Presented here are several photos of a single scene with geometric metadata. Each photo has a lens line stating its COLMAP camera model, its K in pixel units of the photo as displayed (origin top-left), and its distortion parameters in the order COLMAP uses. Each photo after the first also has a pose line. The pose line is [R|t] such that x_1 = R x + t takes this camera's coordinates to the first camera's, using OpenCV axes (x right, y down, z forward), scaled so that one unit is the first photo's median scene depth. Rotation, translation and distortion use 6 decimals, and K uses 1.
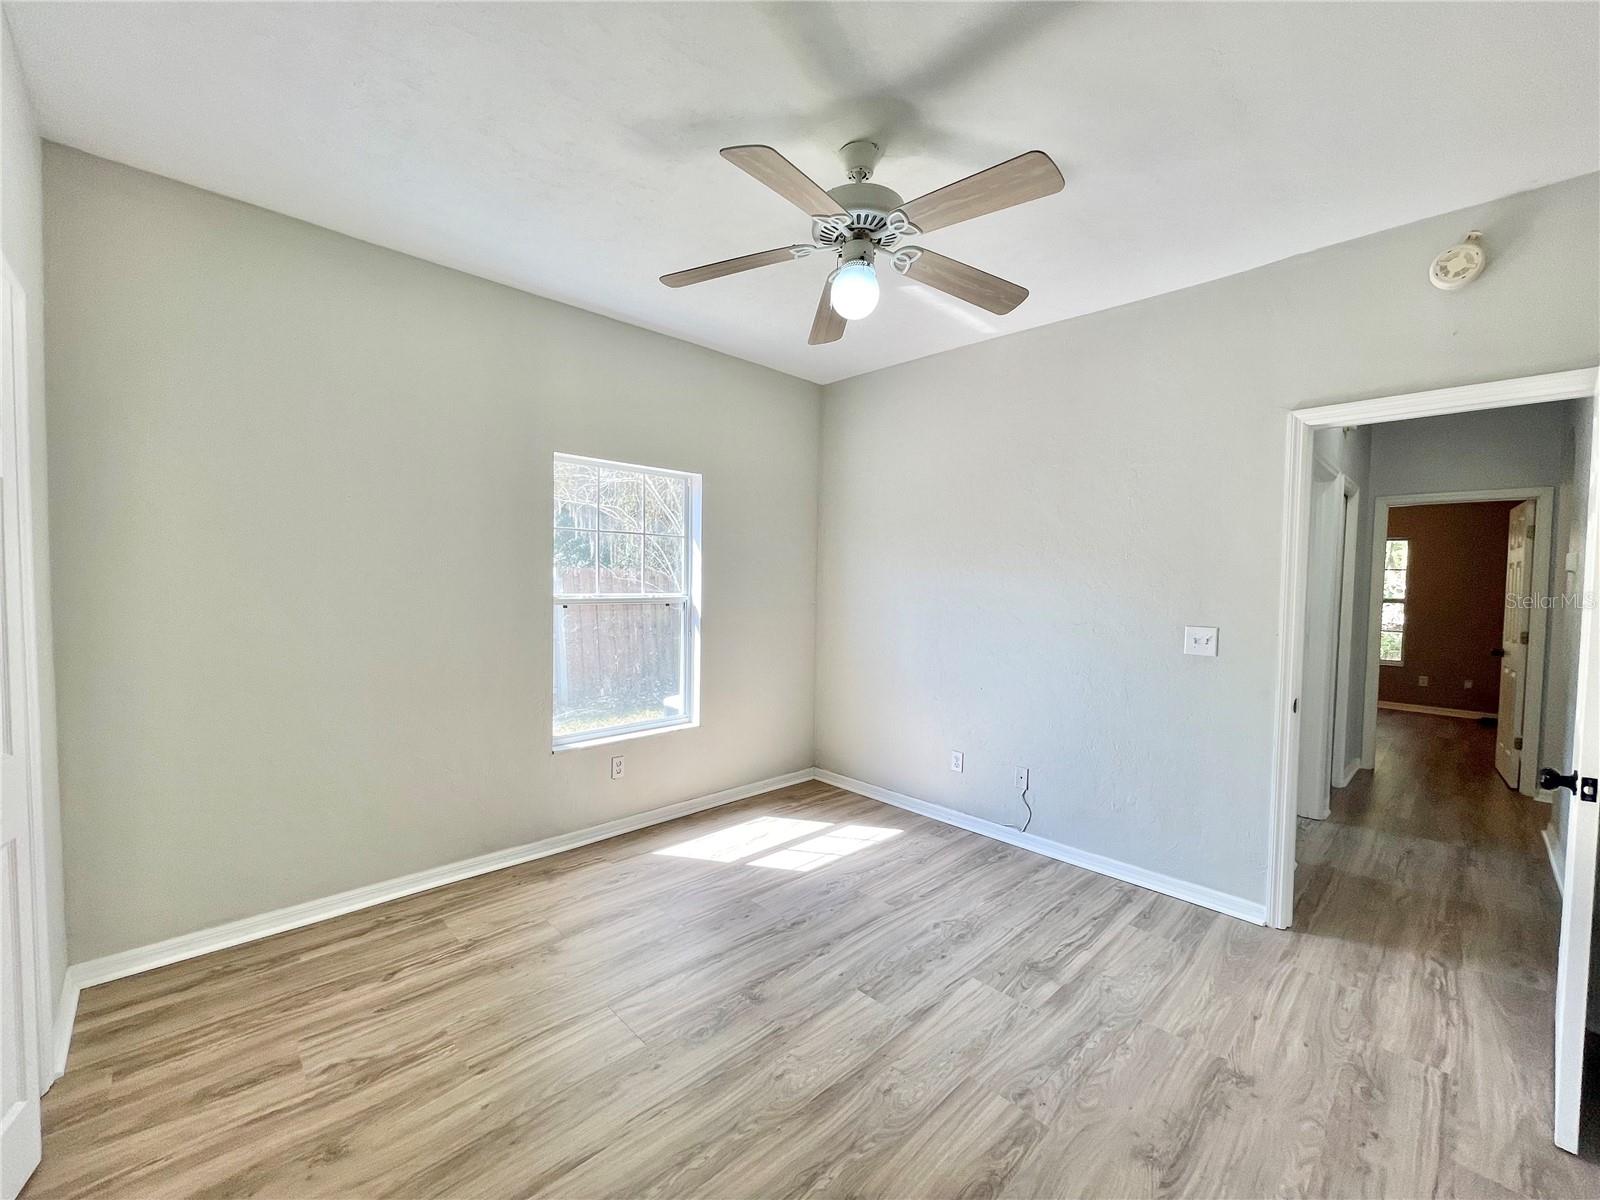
lens RADIAL K [[622.7, 0, 820.2], [0, 622.7, 604.9], [0, 0, 1]] dist [-0.001464, 0.000431]
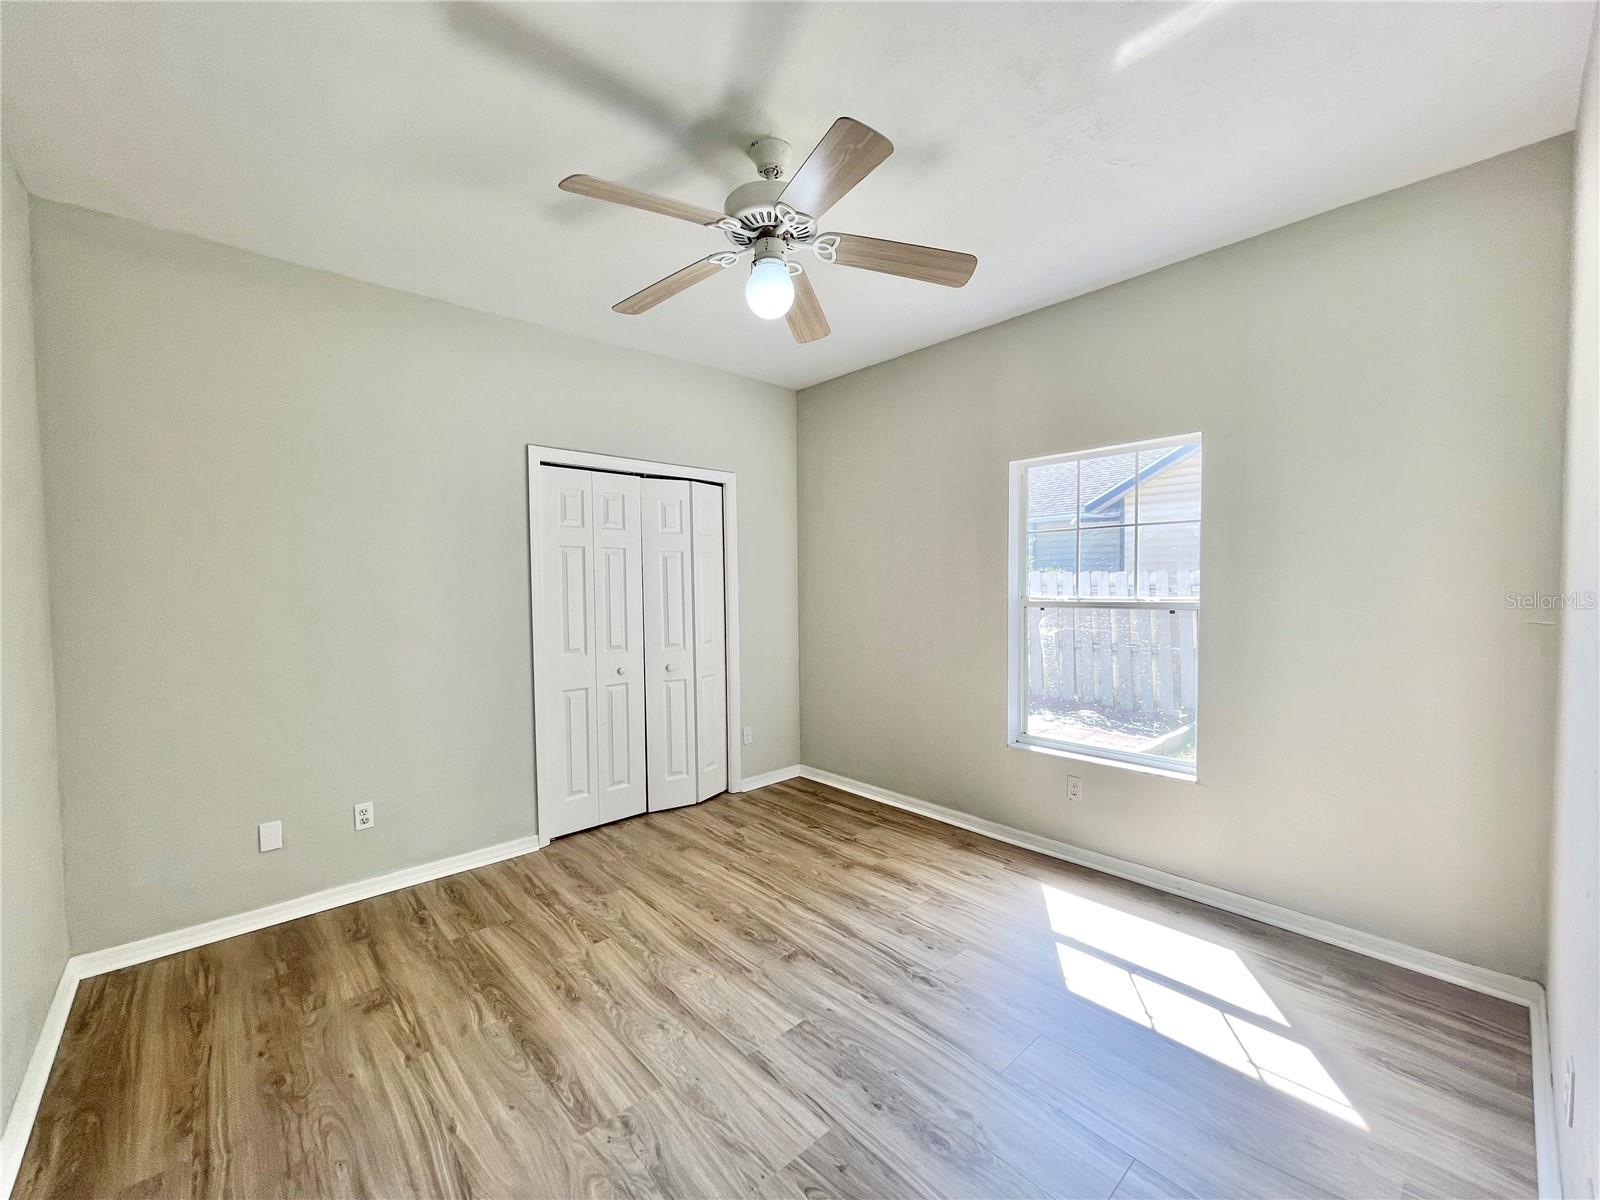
lens RADIAL K [[646.4, 0, 795.6], [0, 646.4, 605.7], [0, 0, 1]] dist [-0.001578, 0.000438]
pose [[-0.029319, 0.018297, -0.999403, 1.014493], [-0.027881, 0.999428, 0.019115, -0.017964], [0.999181, 0.028425, -0.028793, 1.001174]]
